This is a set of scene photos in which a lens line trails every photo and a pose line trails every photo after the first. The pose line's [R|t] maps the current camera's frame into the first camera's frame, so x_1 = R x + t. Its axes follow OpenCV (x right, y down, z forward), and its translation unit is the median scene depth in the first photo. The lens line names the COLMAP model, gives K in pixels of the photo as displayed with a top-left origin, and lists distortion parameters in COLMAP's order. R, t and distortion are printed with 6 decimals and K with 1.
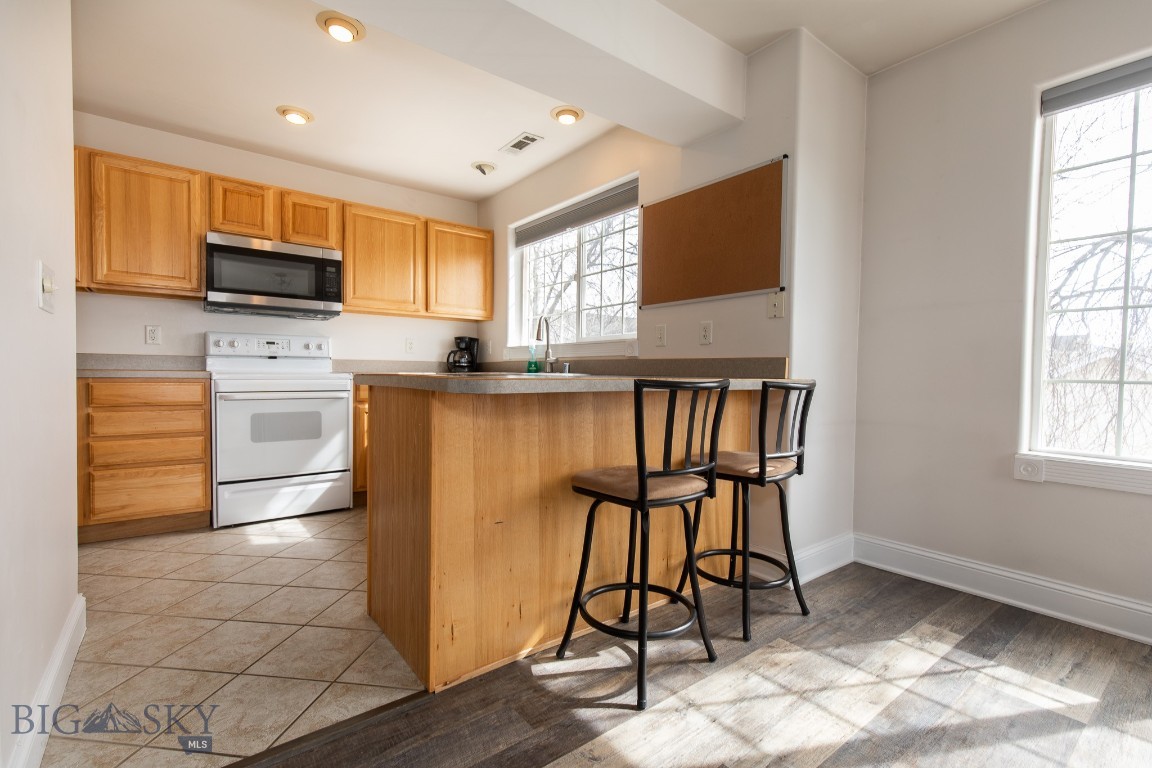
lens RADIAL K [[523.4, 0, 578.6], [0, 523.4, 387.3], [0, 0, 1]] dist [0.005799, -0.001512]
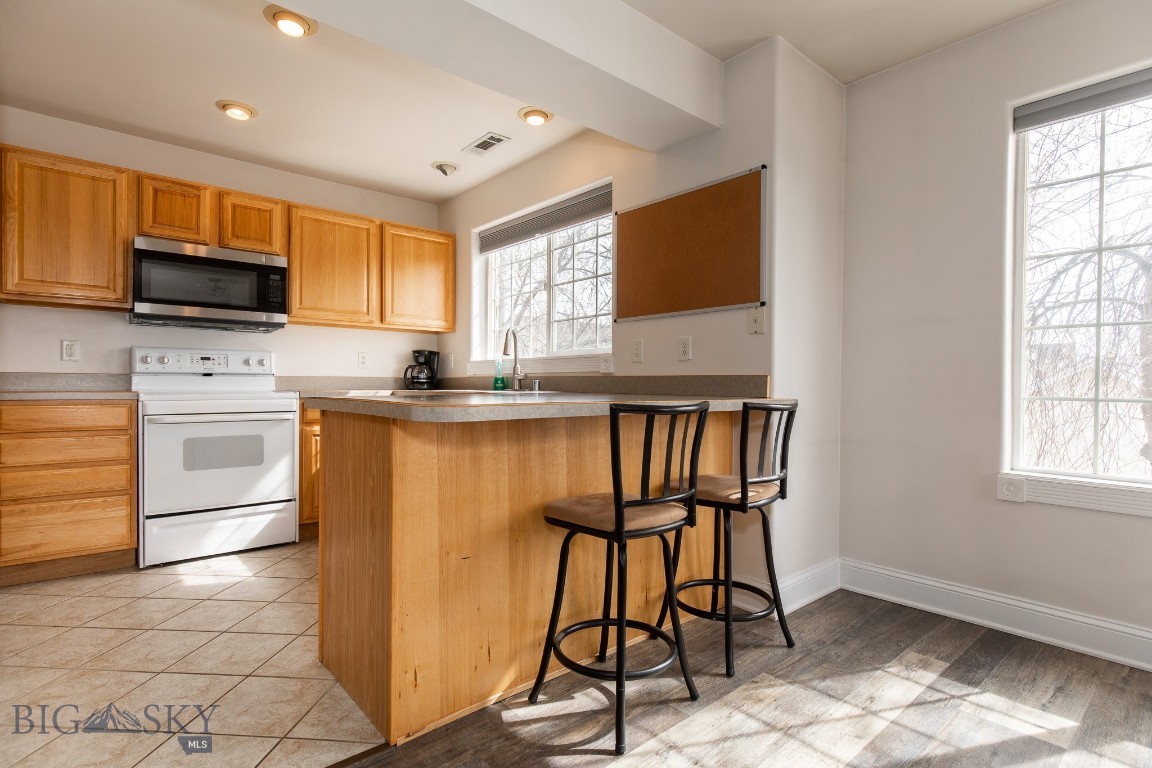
lens RADIAL K [[575.2, 0, 581.0], [0, 575.2, 387.8], [0, 0, 1]] dist [-0.003675, 0.001063]
pose [[0.998379, -0.005794, 0.056617, -0.002168], [0.007007, 0.999750, -0.021254, -0.010304], [-0.056479, 0.021616, 0.998170, -0.018335]]
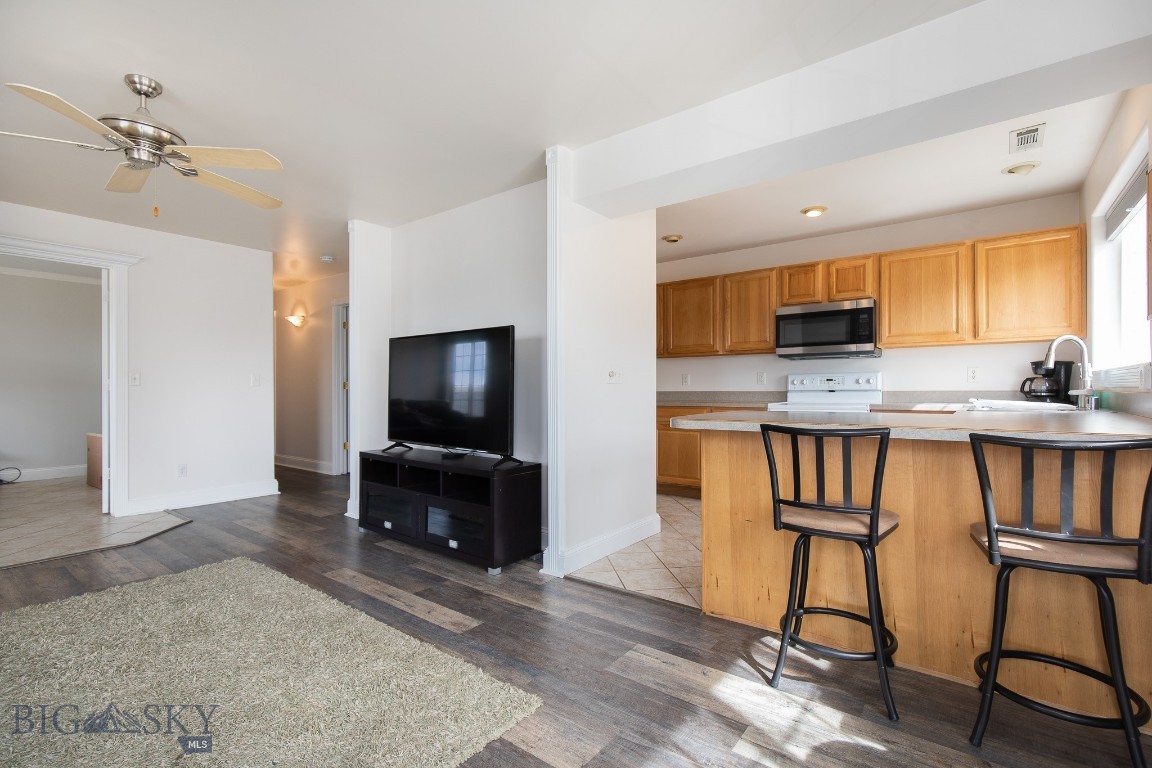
lens RADIAL K [[523.4, 0, 578.6], [0, 523.4, 387.3], [0, 0, 1]] dist [0.005799, -0.001512]
pose [[0.250773, -0.016640, -0.967903, 0.563784], [-0.017740, 0.999605, -0.021781, -0.031462], [0.967883, 0.022633, 0.250379, 0.099195]]
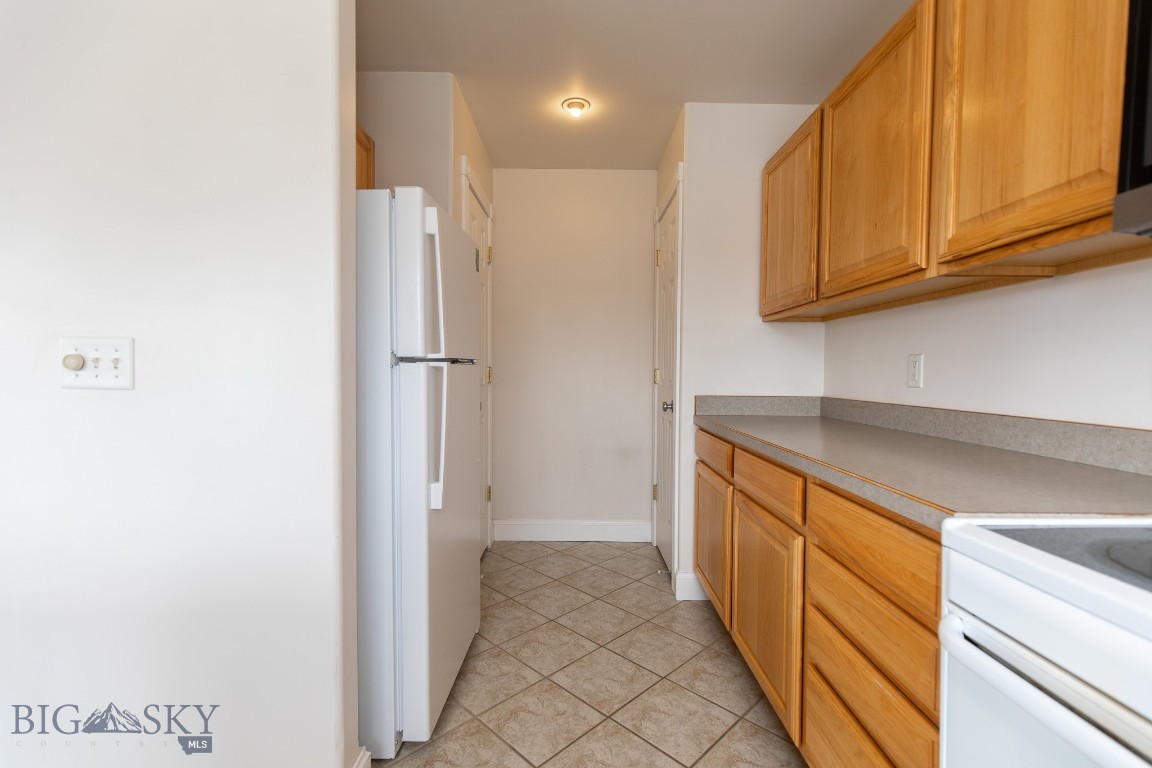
lens RADIAL K [[515.7, 0, 580.1], [0, 515.7, 386.9], [0, 0, 1]] dist [0.005363, -0.000245]
pose [[-0.606371, 0.006525, -0.795155, -0.351751], [-0.035954, 0.998719, 0.035613, -0.090440], [0.794368, 0.050183, -0.605360, 0.939484]]
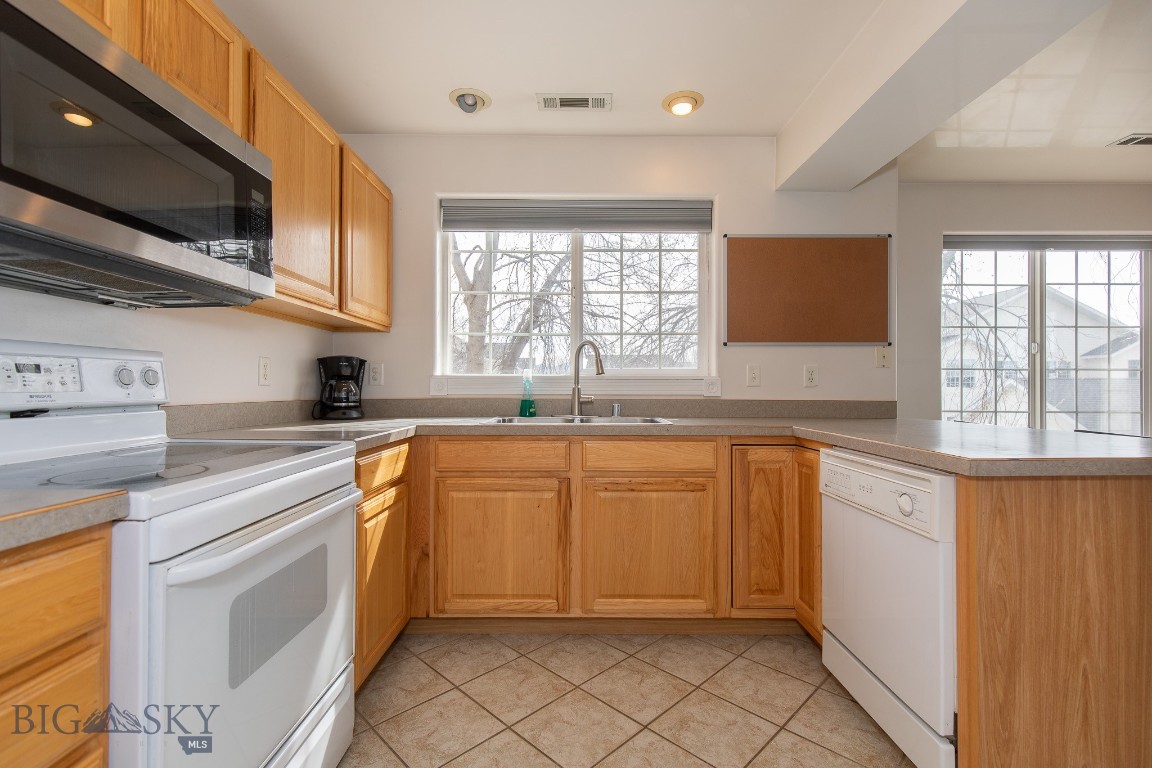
lens RADIAL K [[515.7, 0, 580.1], [0, 515.7, 386.9], [0, 0, 1]] dist [0.005363, -0.000245]
pose [[0.610475, -0.007206, 0.792002, -0.717231], [0.026363, 0.999589, -0.011226, -0.068781], [-0.791596, 0.027733, 0.610415, 0.614369]]
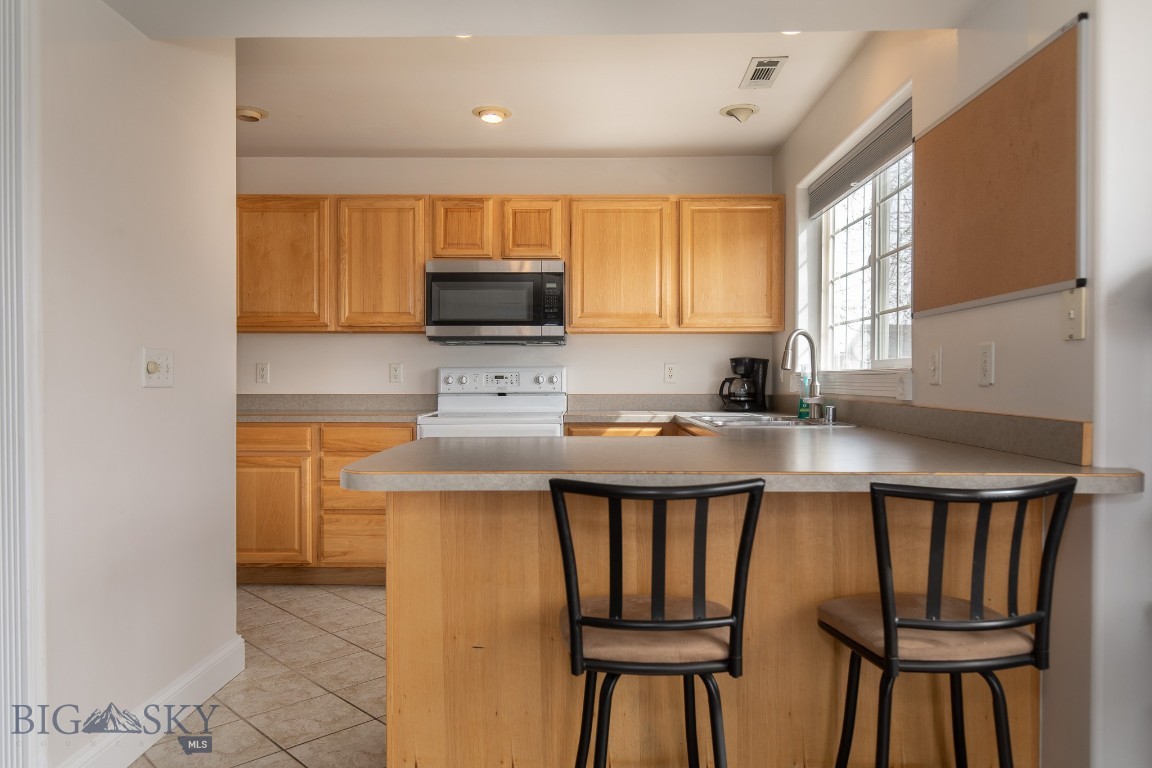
lens RADIAL K [[792.3, 0, 578.2], [0, 792.3, 388.8], [0, 0, 1]] dist [0.002711, -0.002955]
pose [[0.782179, -0.004157, -0.623040, 0.351939], [-0.007119, 0.999853, -0.015609, -0.052972], [0.623013, 0.016644, 0.782034, 0.089064]]
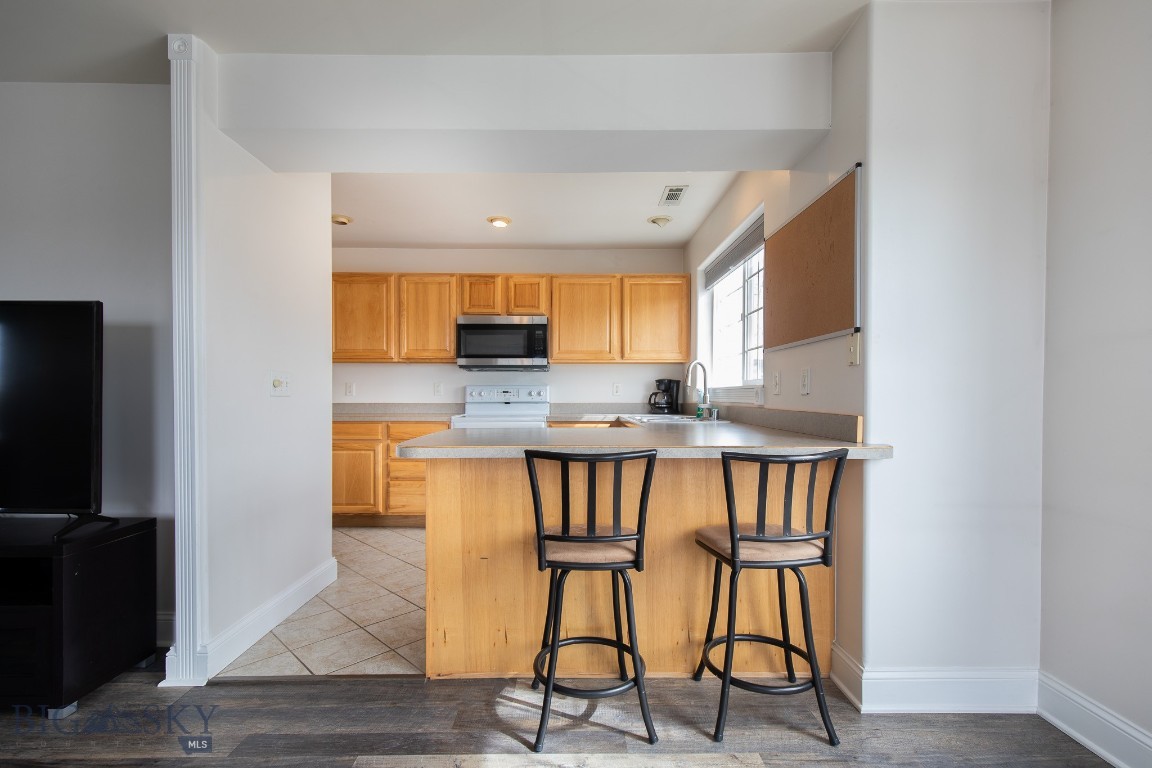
lens RADIAL K [[528.2, 0, 573.5], [0, 528.2, 402.4], [0, 0, 1]] dist [0.004595, 0.000086]
pose [[0.792819, -0.004030, -0.609444, 0.391514], [-0.007047, 0.999851, -0.015779, -0.044380], [0.609417, 0.016804, 0.792672, 0.072823]]
